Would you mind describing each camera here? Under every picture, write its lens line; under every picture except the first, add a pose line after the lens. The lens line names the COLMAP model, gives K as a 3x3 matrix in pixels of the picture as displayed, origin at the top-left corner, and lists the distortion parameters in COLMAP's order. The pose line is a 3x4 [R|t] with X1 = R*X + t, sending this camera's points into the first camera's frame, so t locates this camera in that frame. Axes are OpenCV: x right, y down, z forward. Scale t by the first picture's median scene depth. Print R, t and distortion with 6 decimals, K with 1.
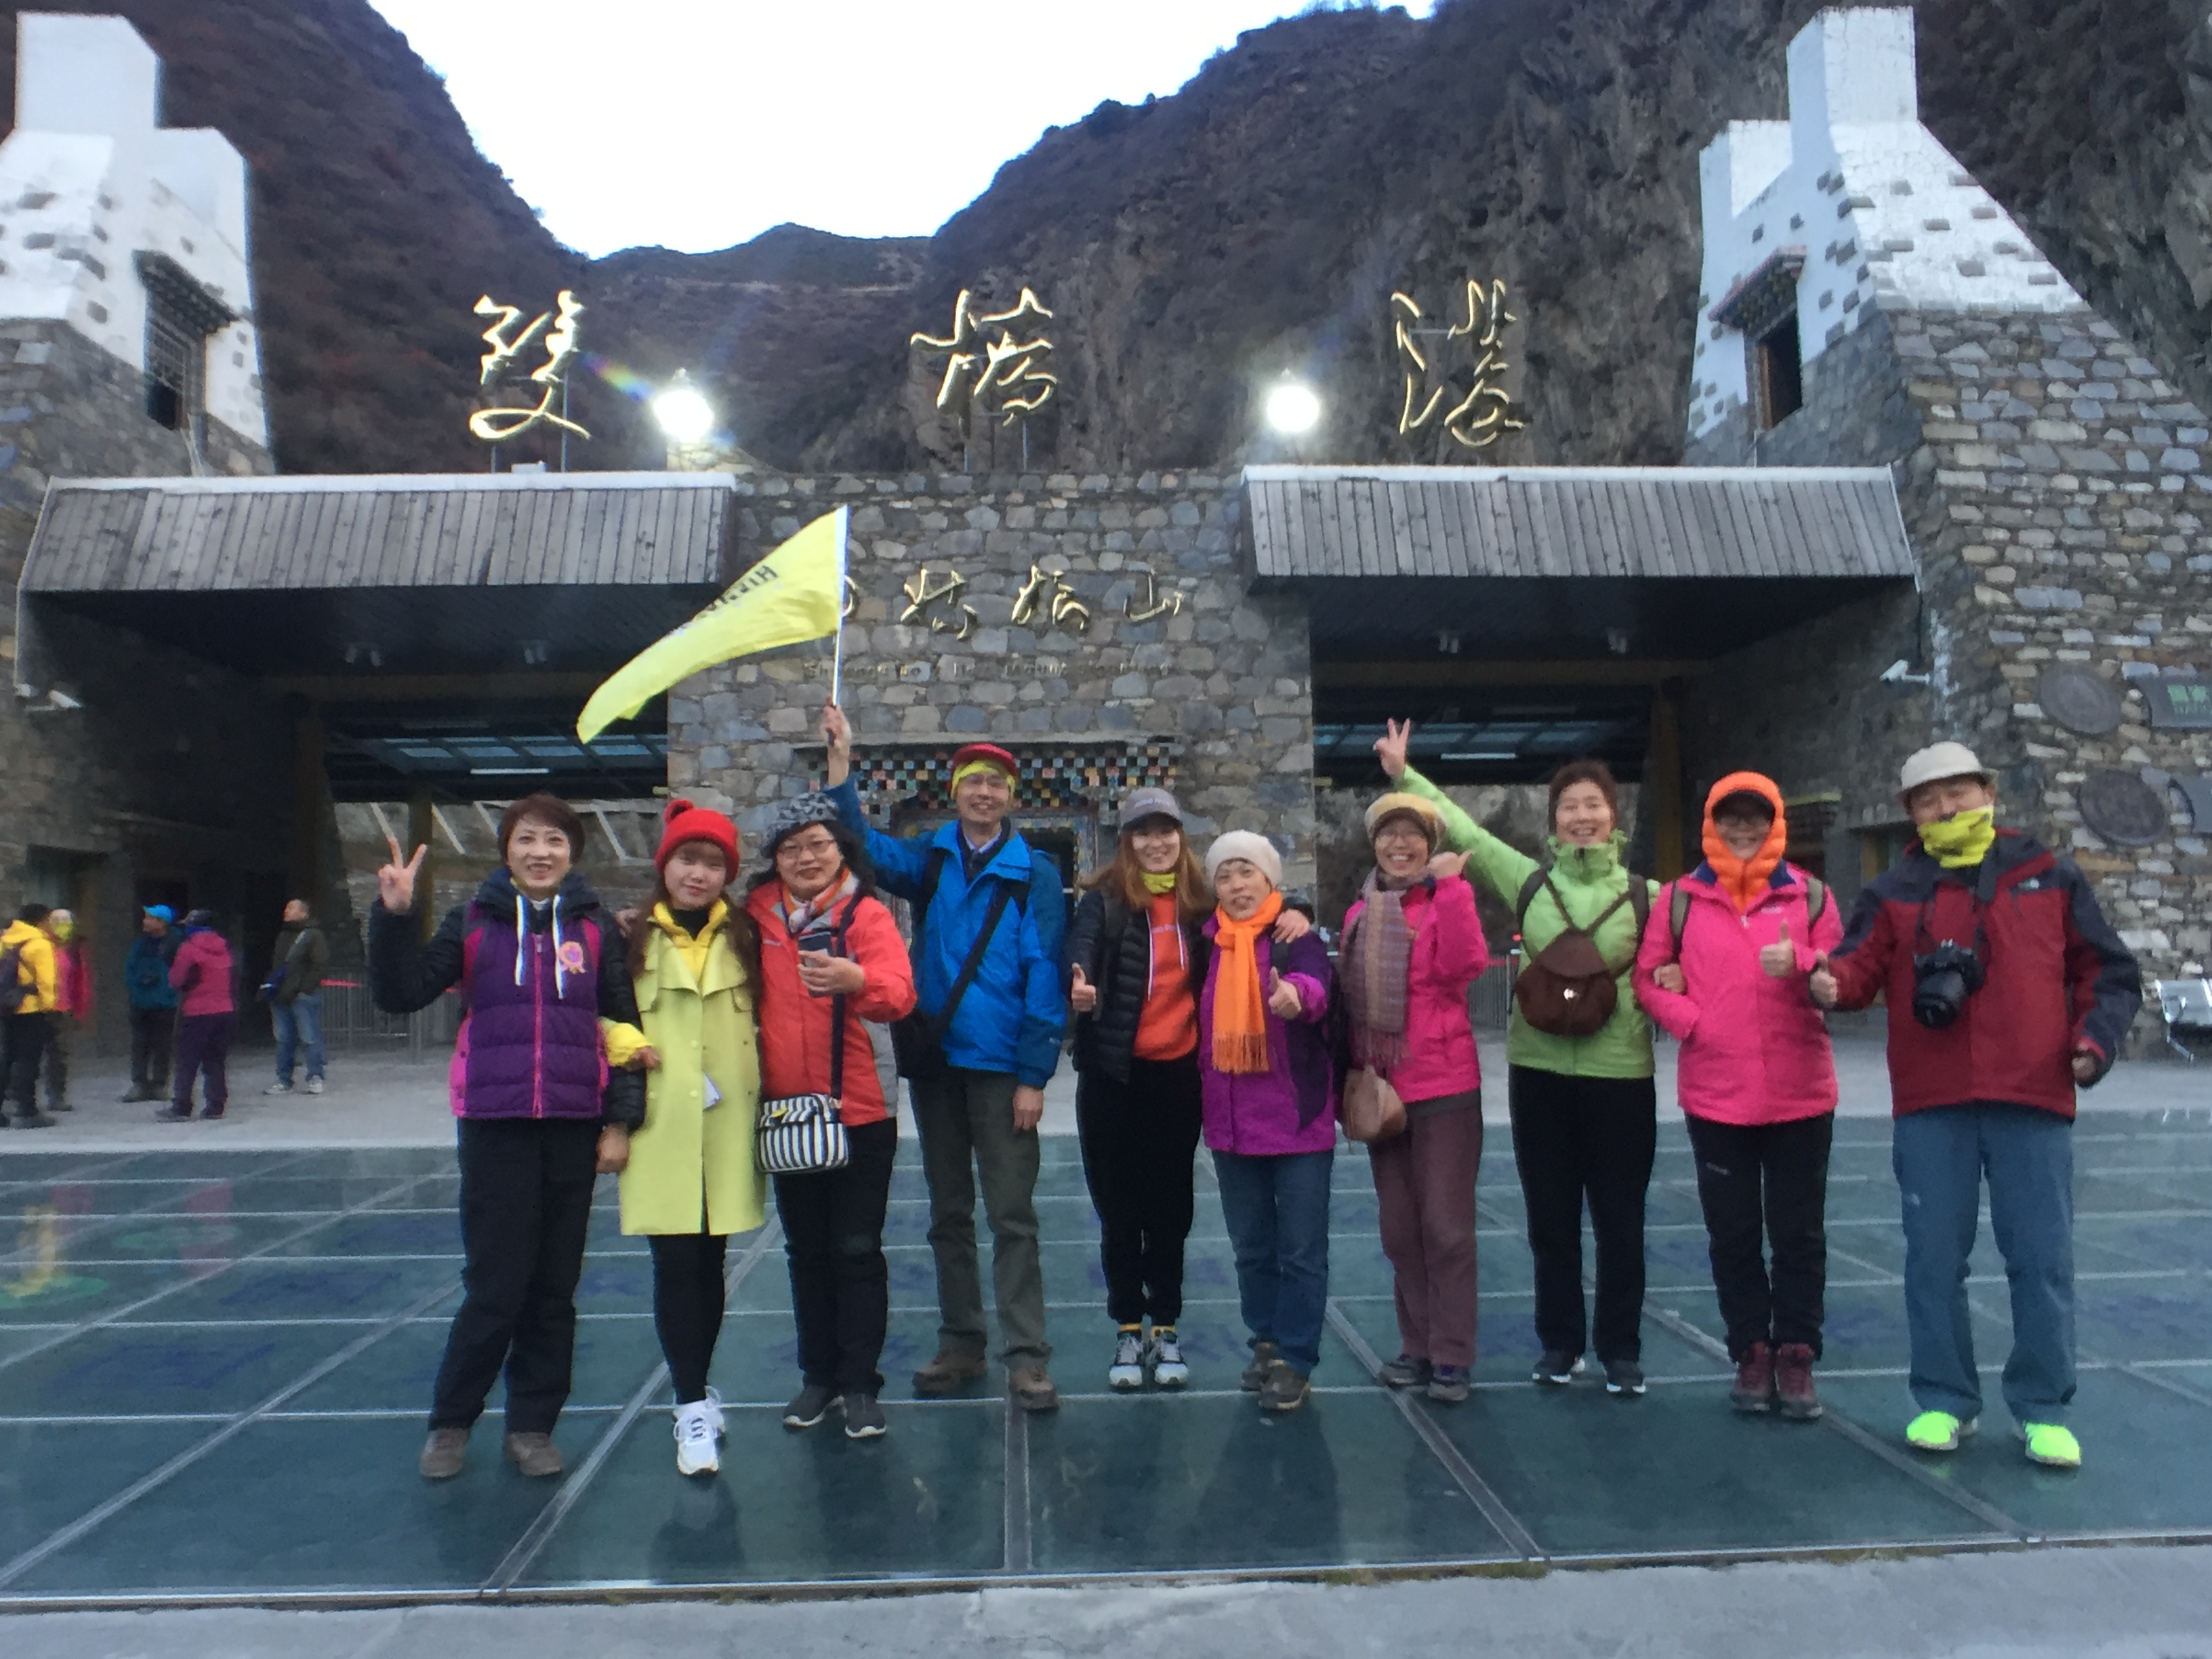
lens RADIAL K [[1681.3, 0, 1071.6], [0, 1681.3, 880.3], [0, 0, 1]] dist [-0.053197, 0.039287]
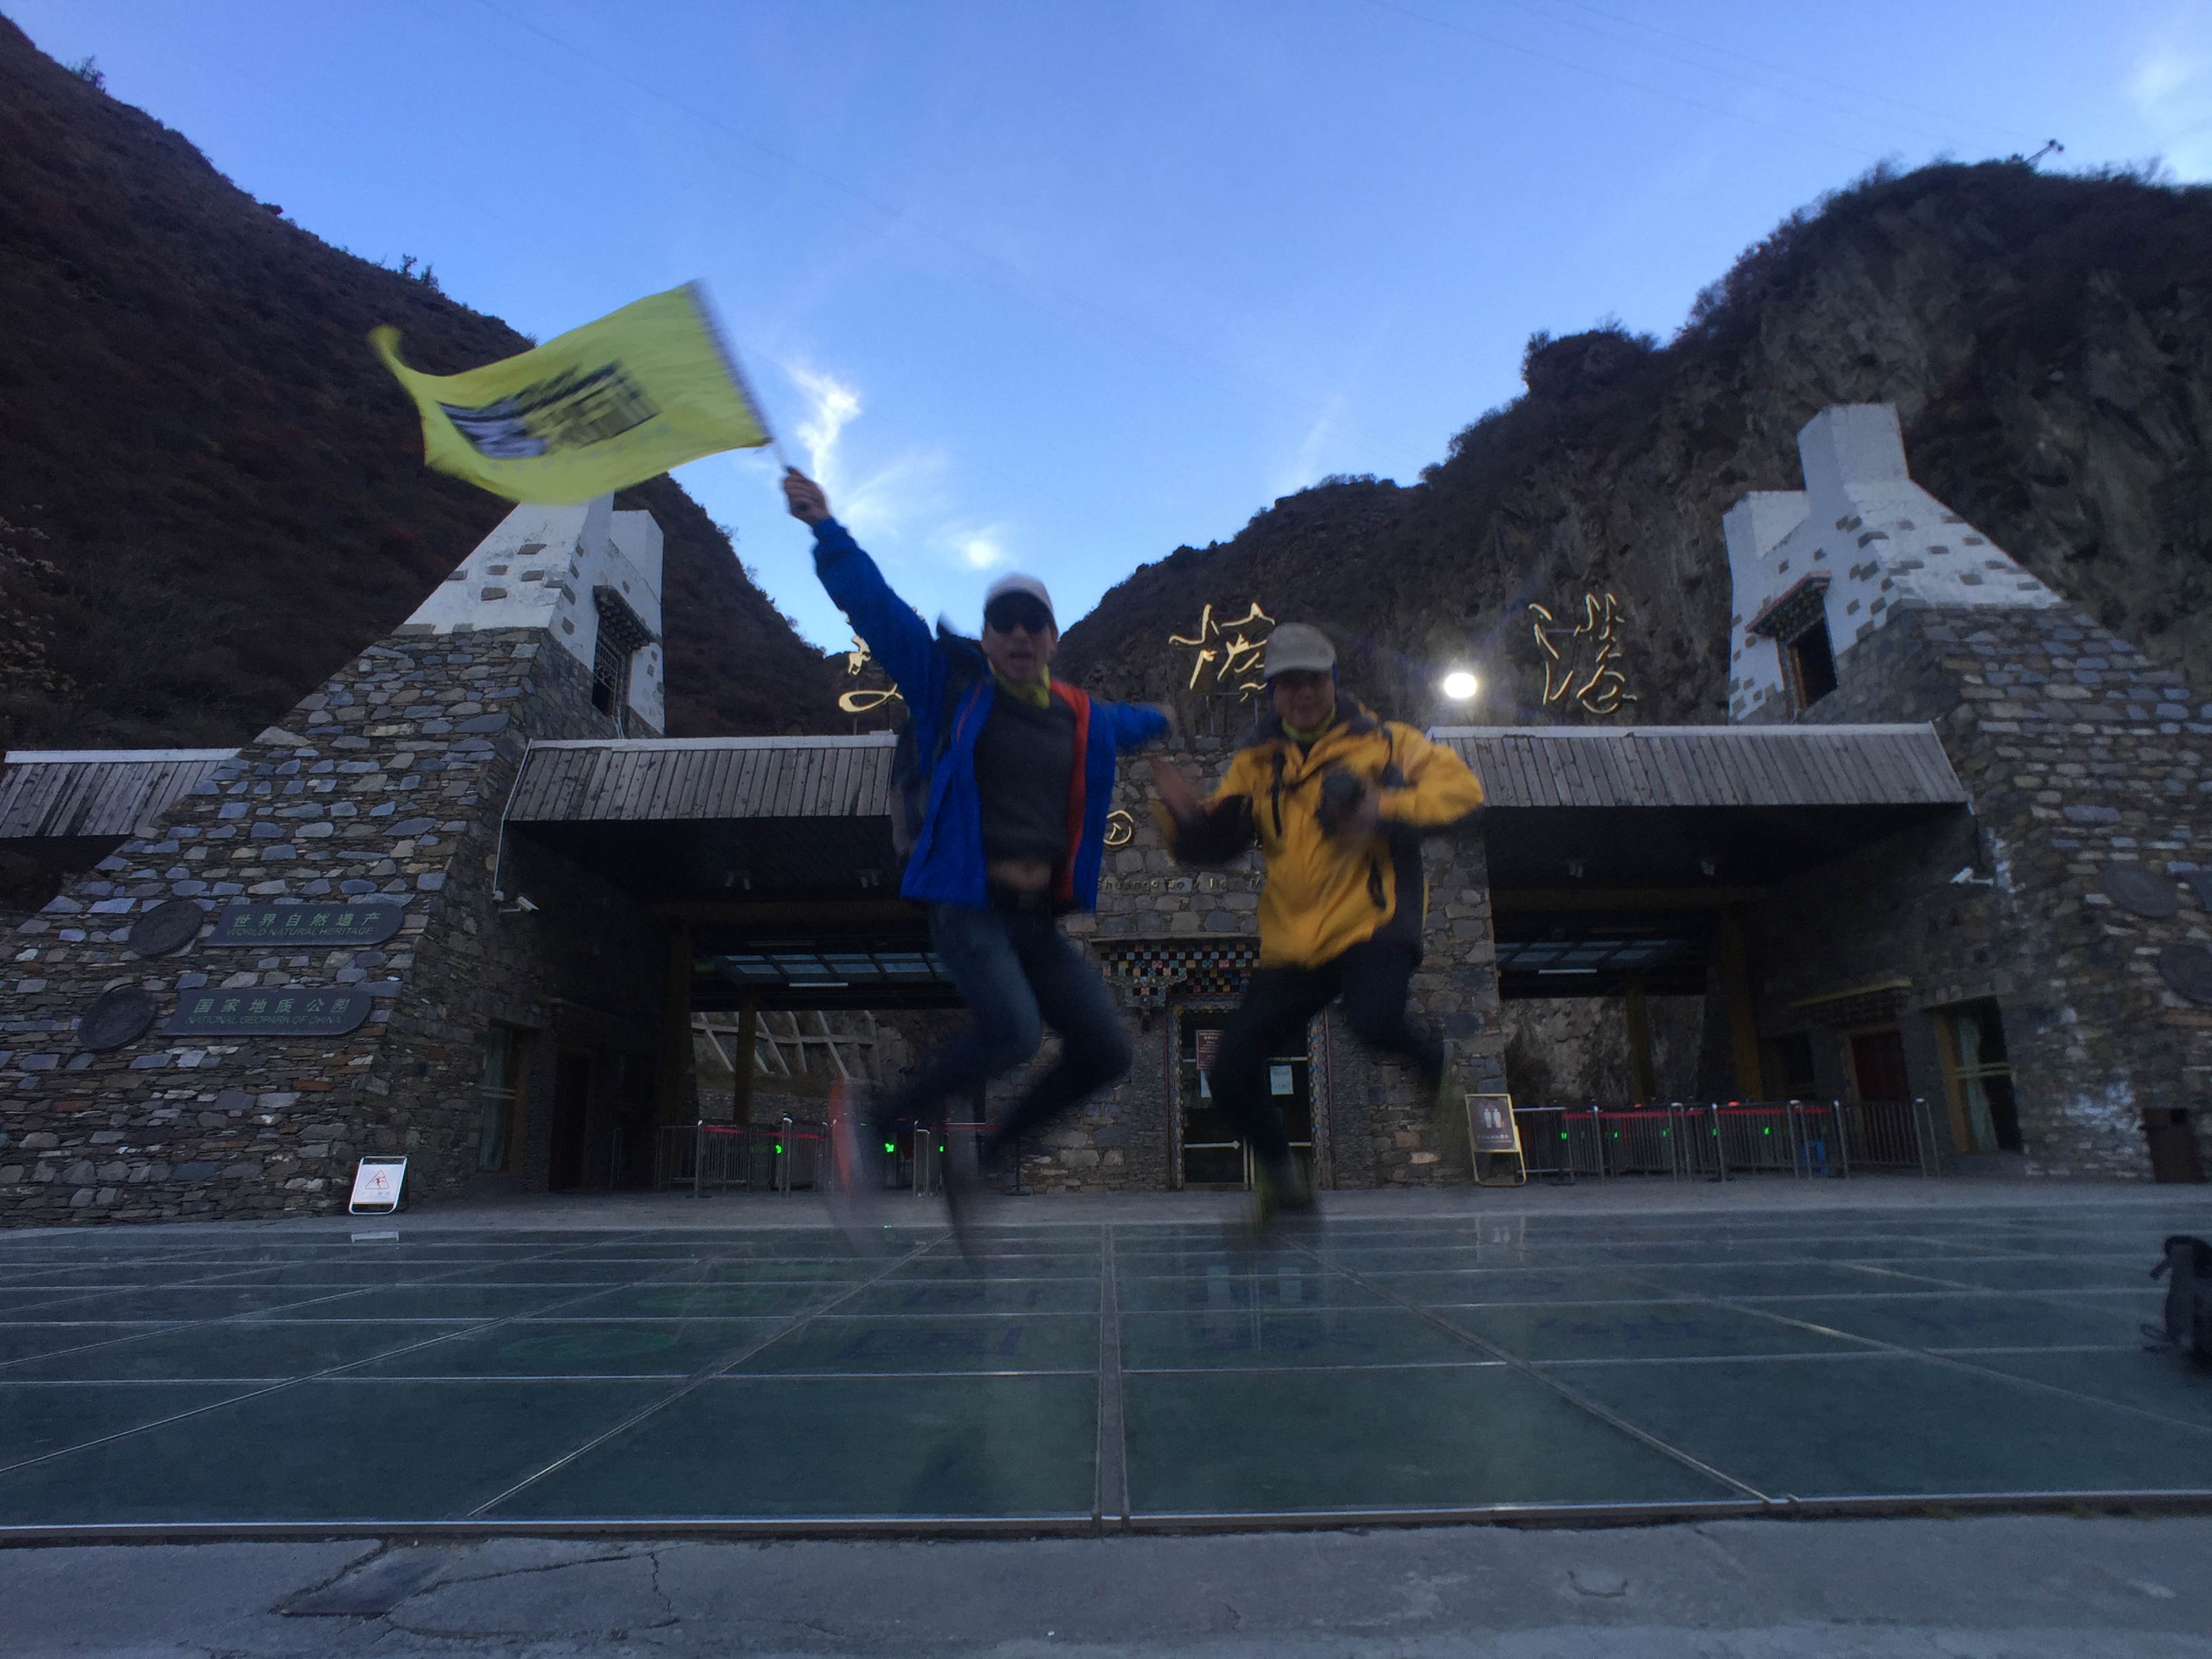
lens RADIAL K [[1250.9, 0, 1103.6], [0, 1250.9, 864.9], [0, 0, 1]] dist [-0.051793, 0.034102]
pose [[0.999256, -0.006207, -0.038060, -0.113996], [-0.001189, 0.981530, -0.191304, 0.042769], [0.038544, 0.191207, 0.980793, 0.059798]]
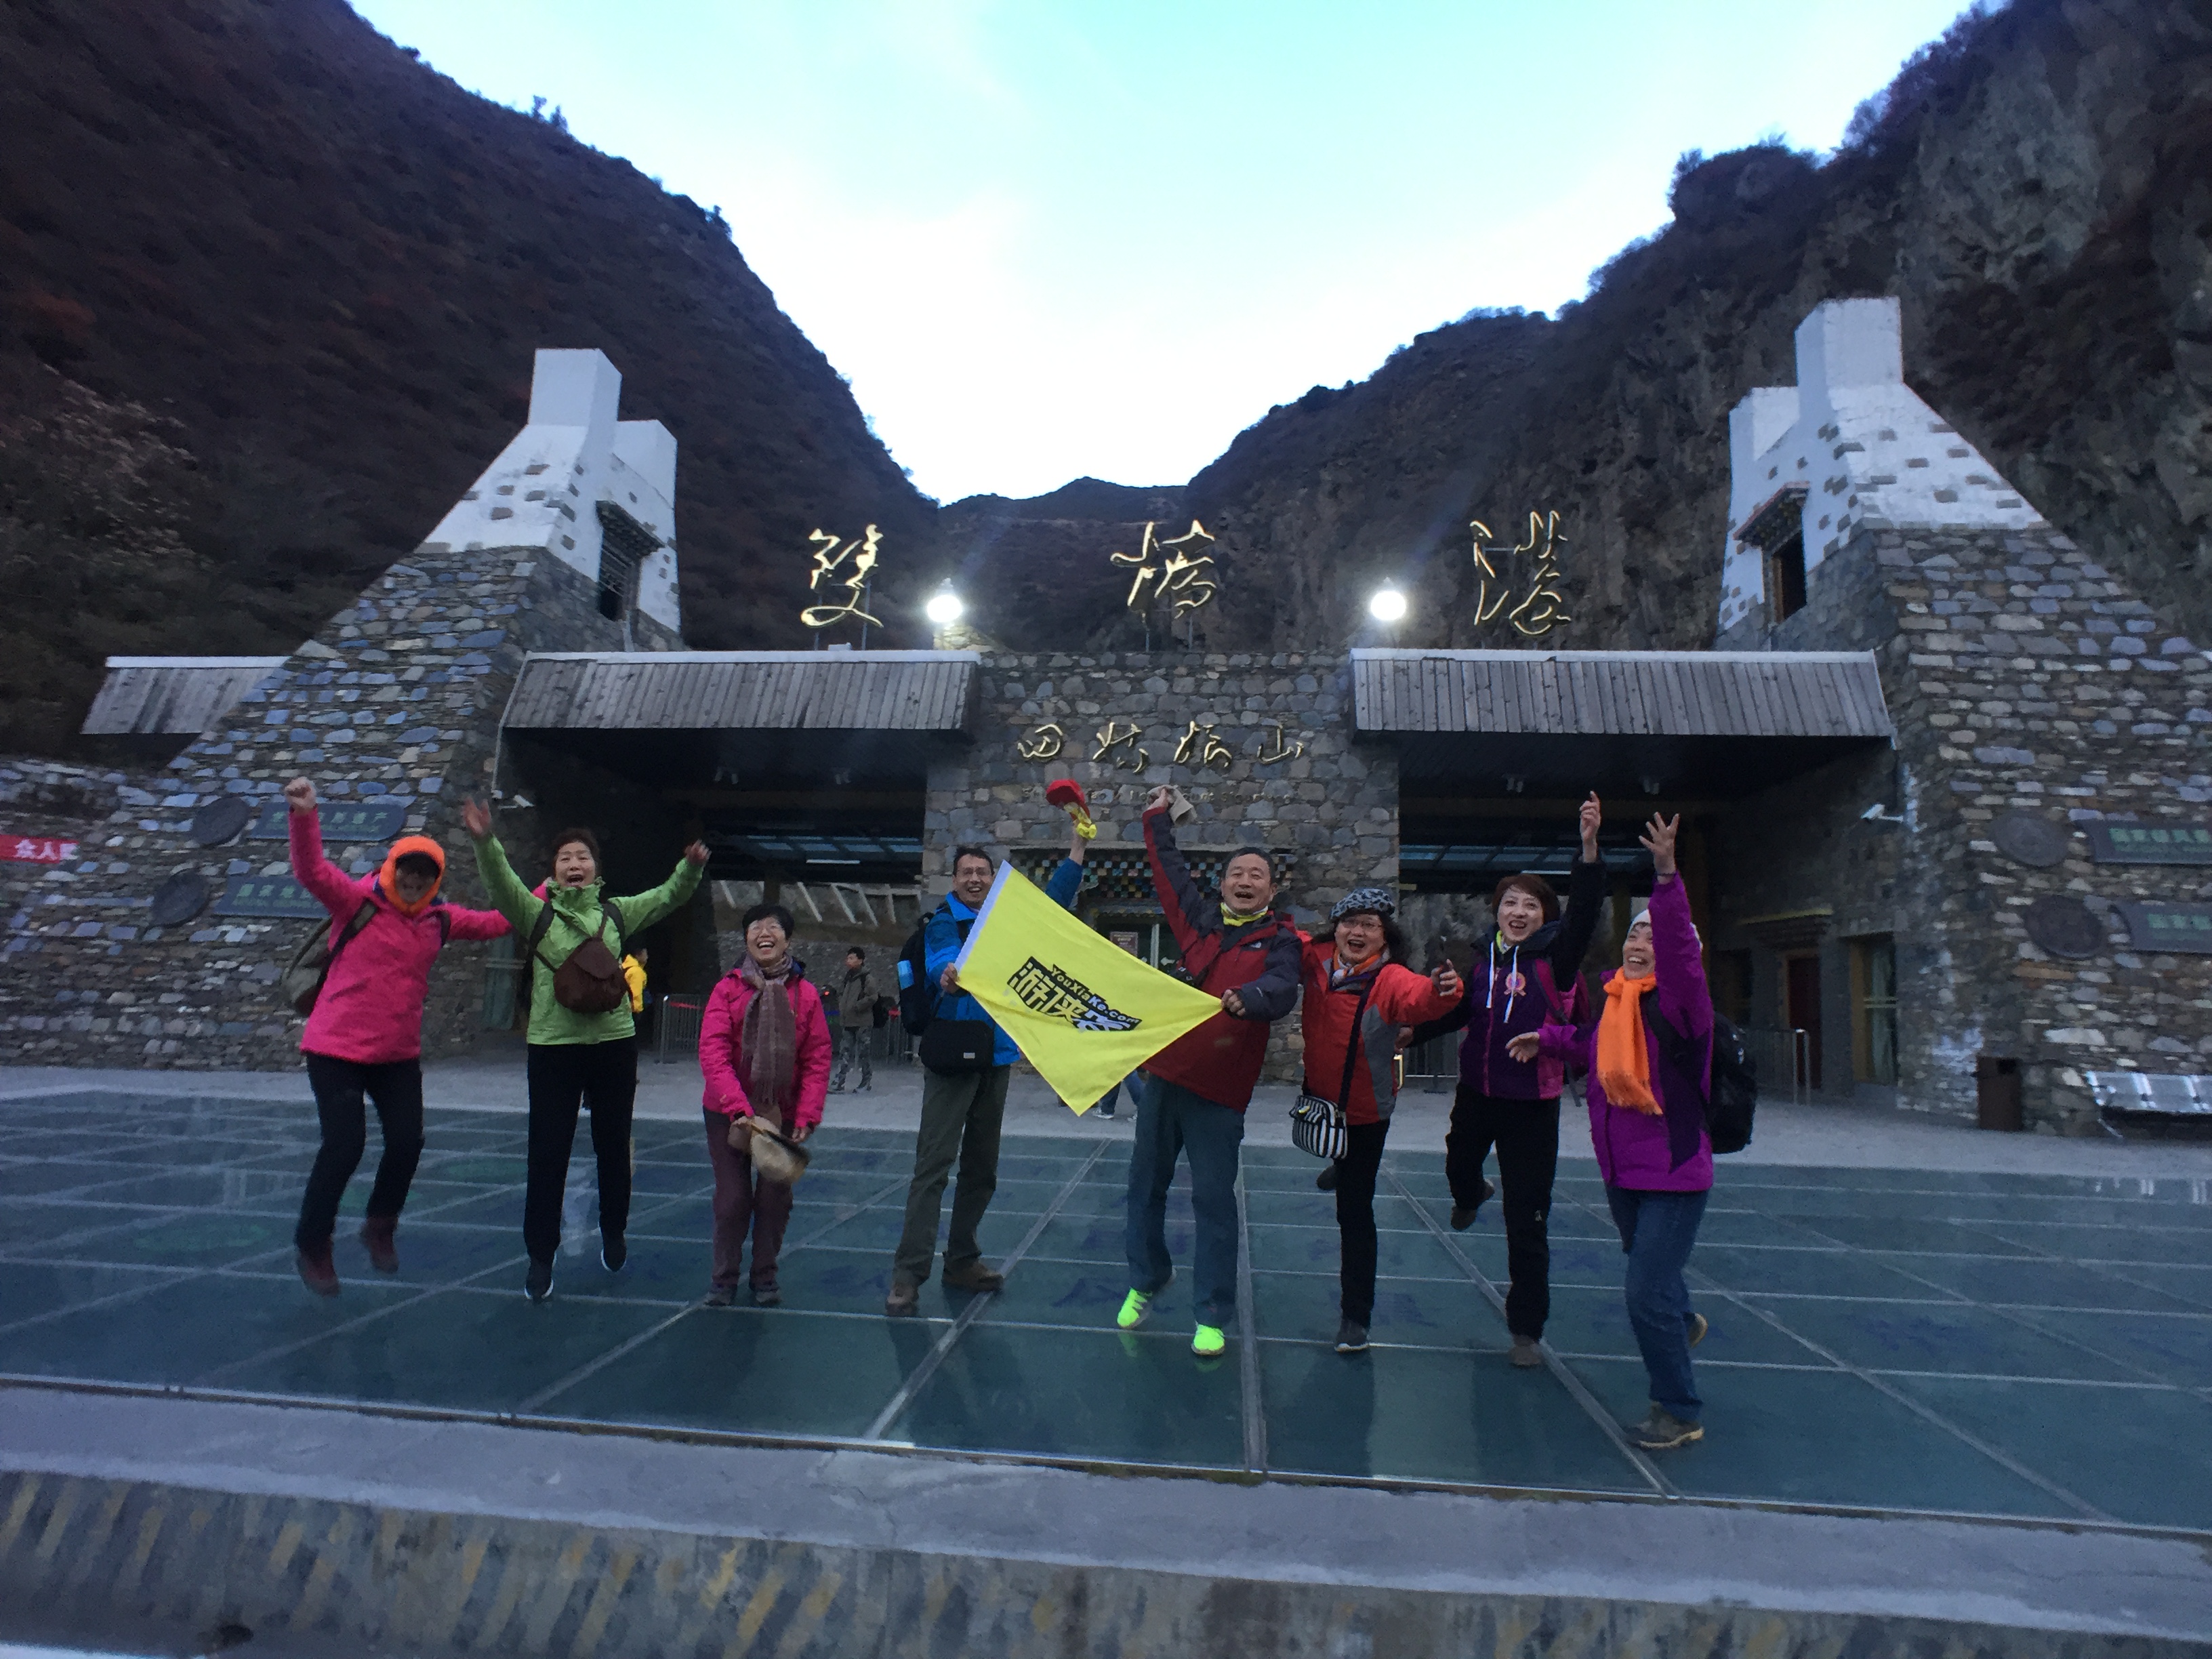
lens RADIAL K [[1240.5, 0, 1084.5], [0, 1240.5, 876.5], [0, 0, 1]] dist [-0.049171, 0.031358]
pose [[0.987215, 0.032158, -0.156118, 0.052245], [-0.041785, 0.997396, -0.058779, 0.001369], [0.153822, 0.064551, 0.985988, 0.004328]]
